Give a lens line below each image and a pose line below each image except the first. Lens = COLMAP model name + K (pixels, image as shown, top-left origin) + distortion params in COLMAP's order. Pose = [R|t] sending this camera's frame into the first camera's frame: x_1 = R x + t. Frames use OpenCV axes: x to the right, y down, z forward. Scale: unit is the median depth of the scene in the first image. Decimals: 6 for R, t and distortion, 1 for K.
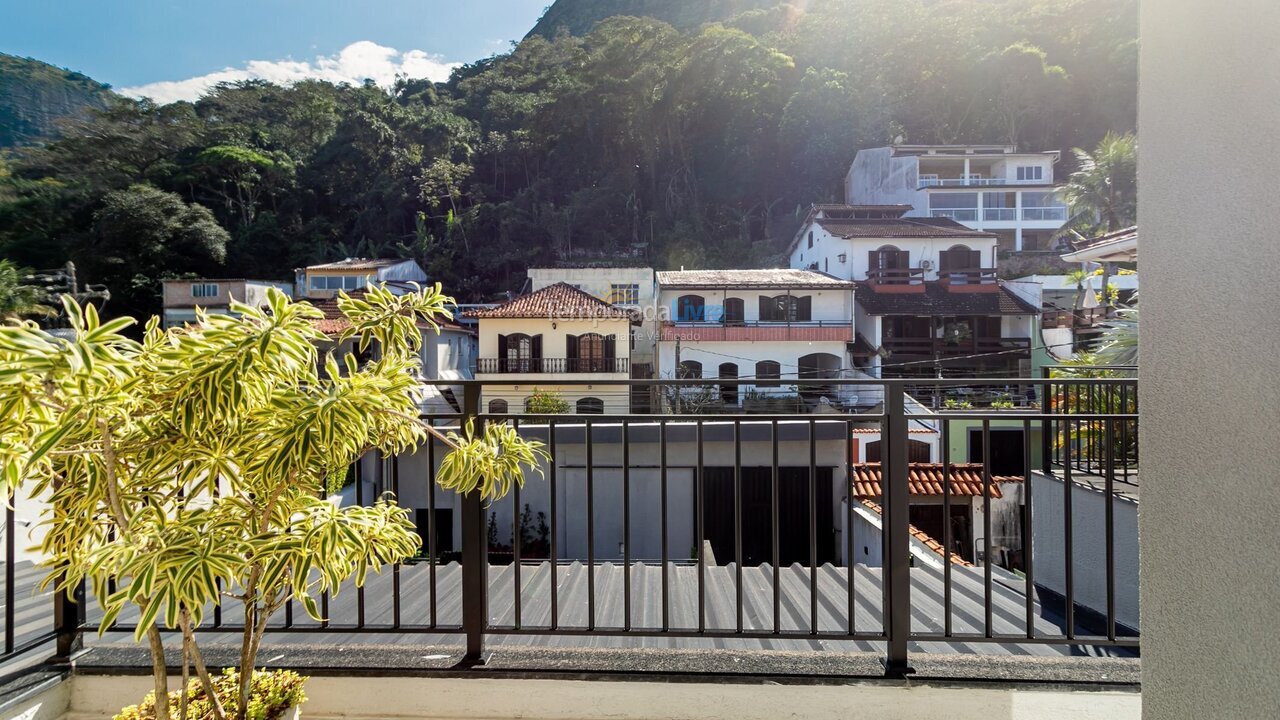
lens RADIAL K [[618.0, 0, 640.5], [0, 618.0, 359.2], [0, 0, 1]] dist [0.012280, -0.000626]
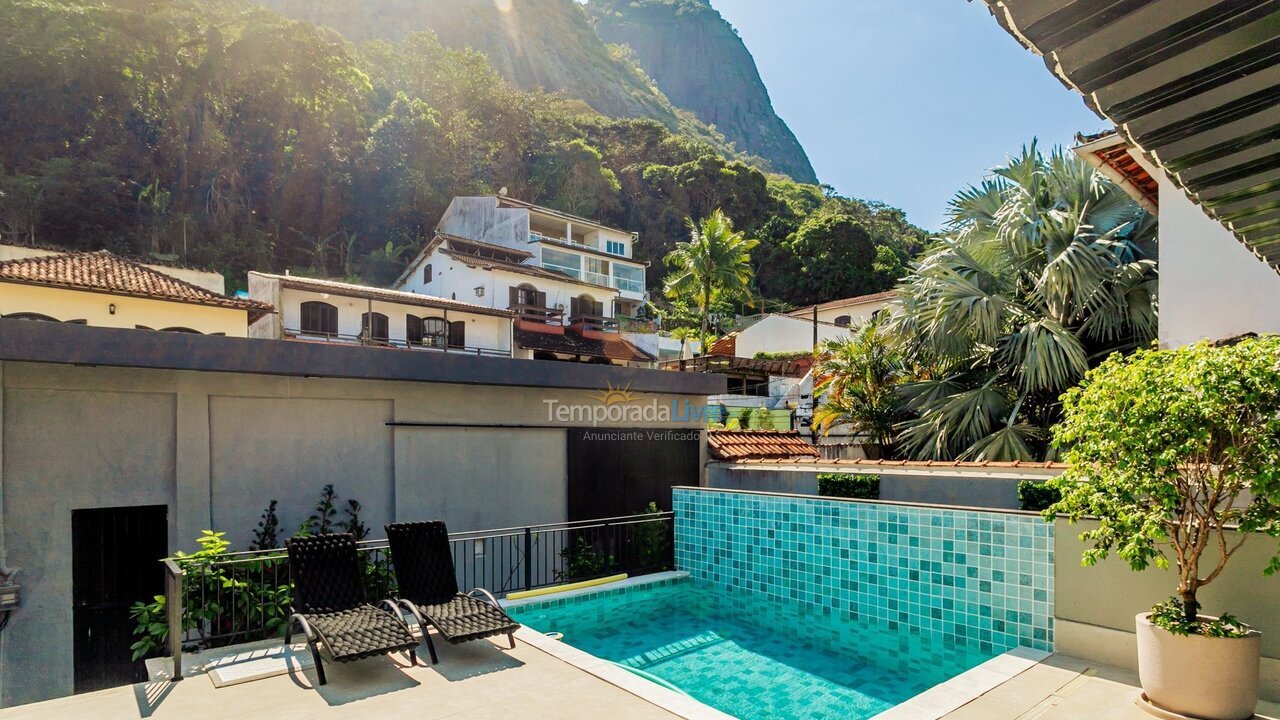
lens RADIAL K [[649.8, 0, 642.4], [0, 649.8, 429.3], [0, 0, 1]] dist [0.000174, 0.001898]
pose [[0.760018, 0.012459, 0.649783, -0.104173], [0.000424, 0.999807, -0.019666, 0.055262], [-0.649902, 0.015222, 0.759865, 0.101898]]
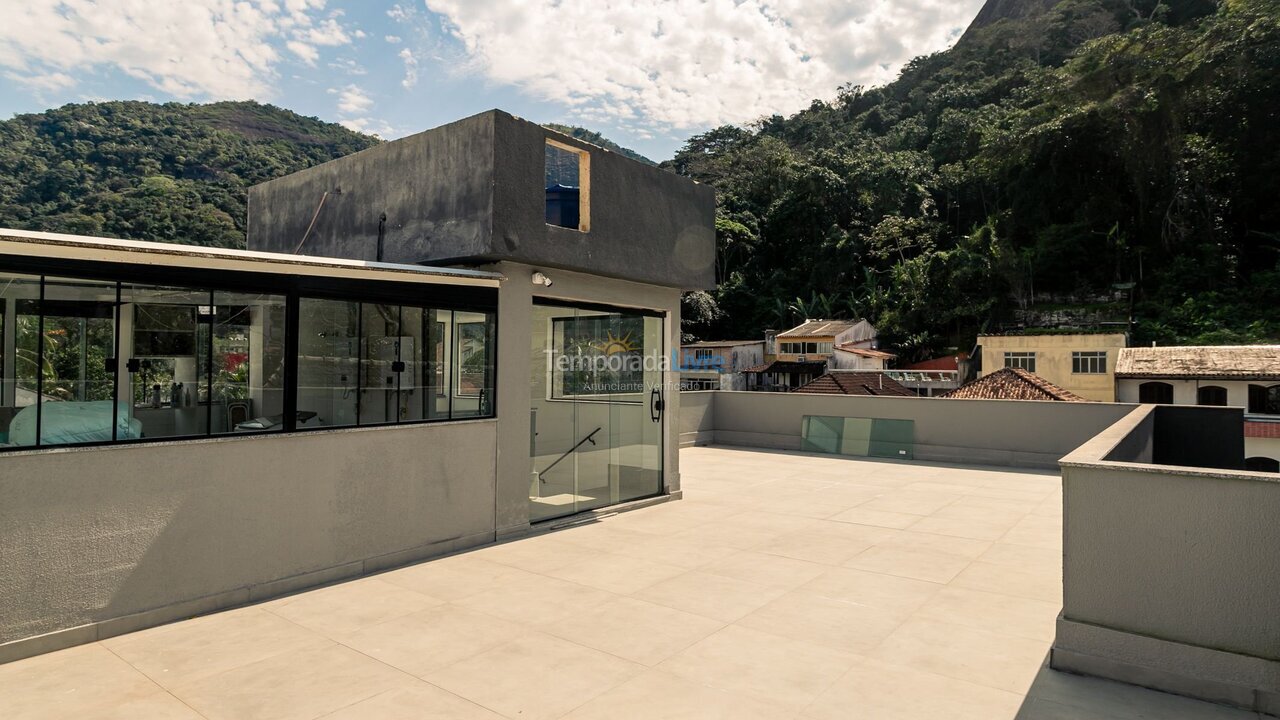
lens RADIAL K [[696.2, 0, 641.9], [0, 696.2, 350.6], [0, 0, 1]] dist [-0.003093, 0.000639]
pose [[0.796708, -0.009426, -0.604291, 0.076555], [-0.015551, 0.999228, -0.036089, -0.078341], [0.604164, 0.038149, 0.795946, -0.272404]]
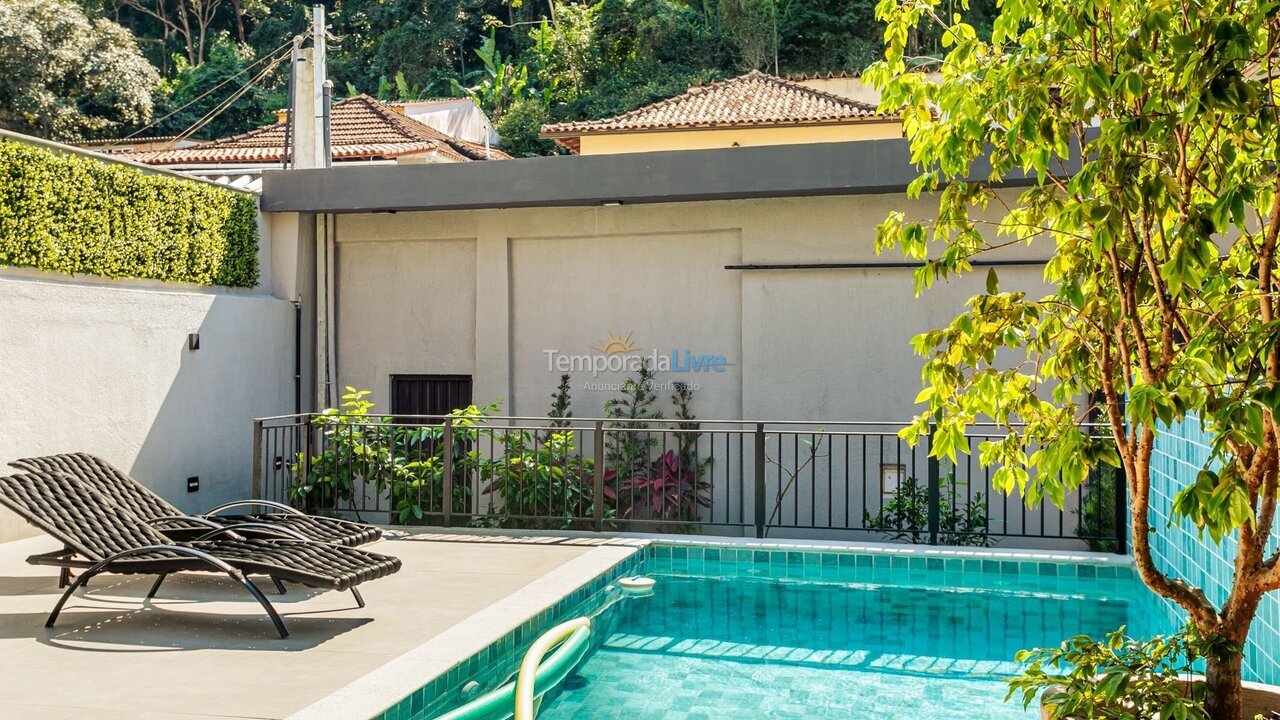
lens RADIAL K [[1206.2, 0, 641.4], [0, 1206.2, 339.1], [0, 0, 1]] dist [0.056053, 0.007809]
pose [[0.973959, -0.001866, -0.226718, -0.002998], [-0.000355, 0.999952, -0.009756, 0.065502], [0.226726, 0.009582, 0.973912, 0.070939]]
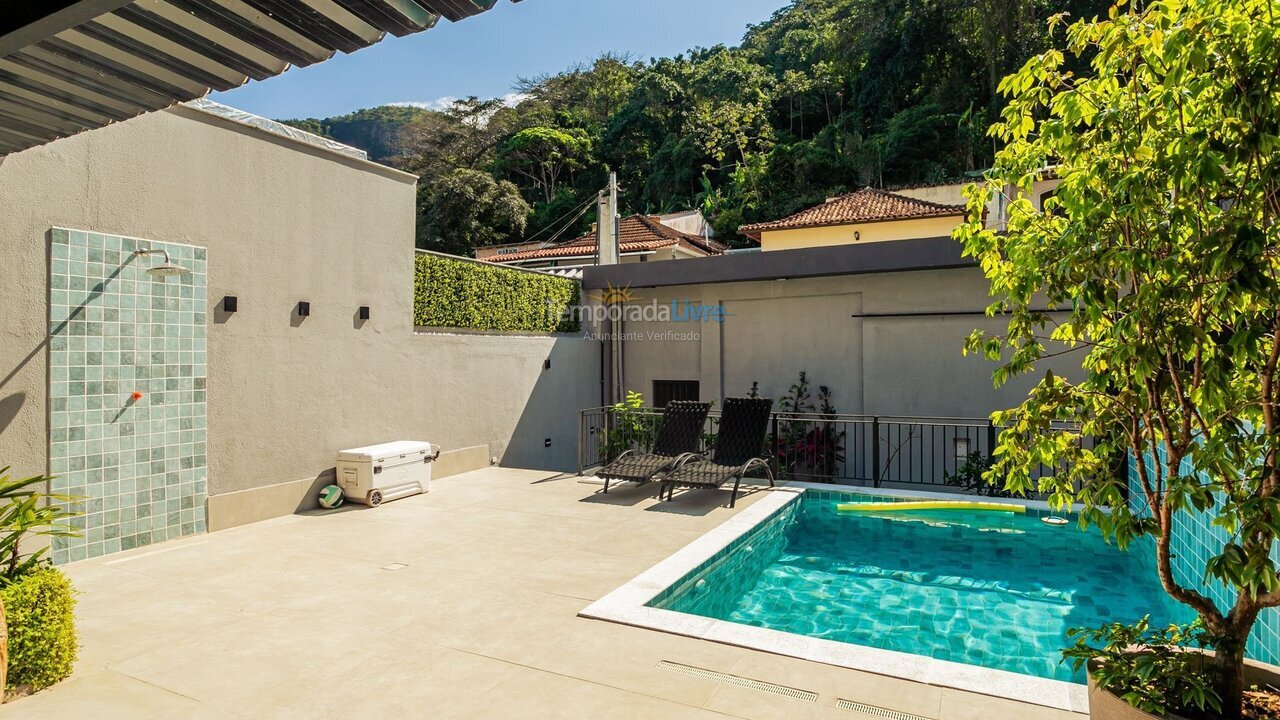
lens RADIAL K [[696.2, 0, 641.9], [0, 696.2, 350.6], [0, 0, 1]] dist [-0.003093, 0.000639]
pose [[0.900538, -0.007453, -0.434713, -0.004197], [0.006266, 0.999972, -0.004164, 0.060939], [0.434732, 0.001026, 0.900559, 0.073885]]
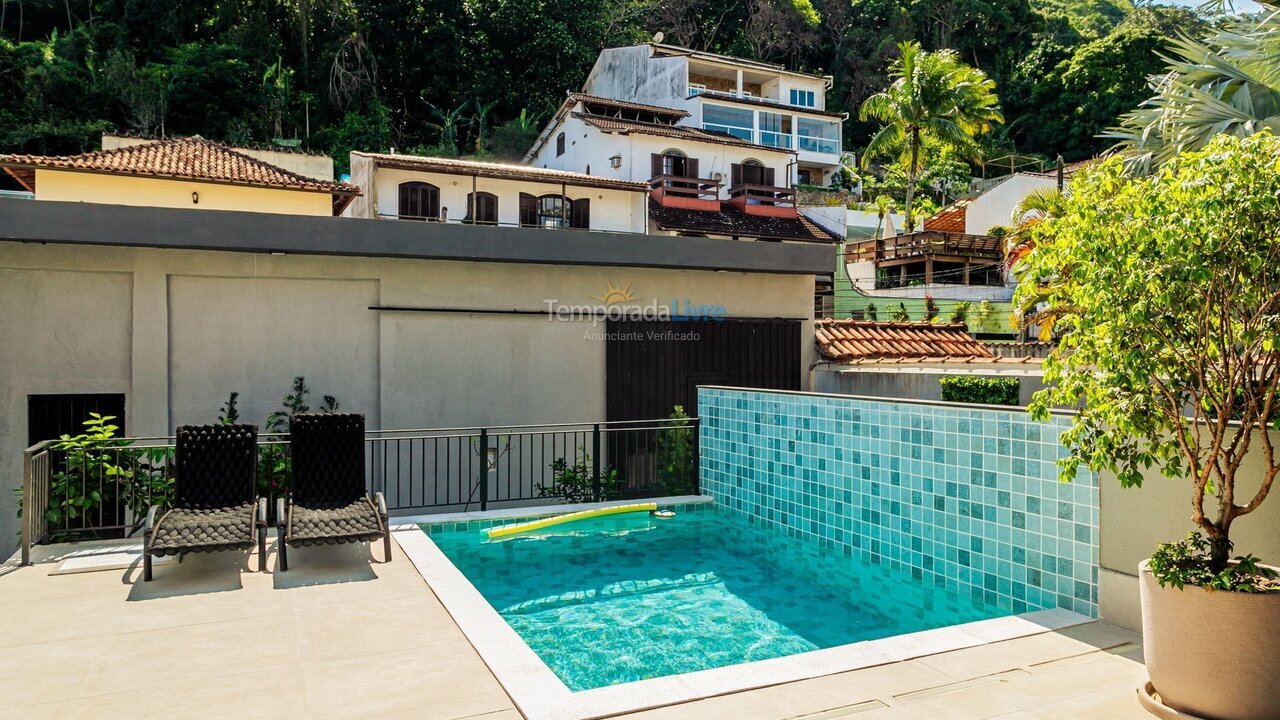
lens RADIAL K [[833.3, 0, 656.8], [0, 833.3, 339.2], [0, 0, 1]] dist [-0.004548, 0.001736]
pose [[0.895235, 0.011130, 0.445455, -0.066533], [-0.003589, 0.999836, -0.017769, 0.061028], [-0.445579, 0.014309, 0.895128, 0.078501]]
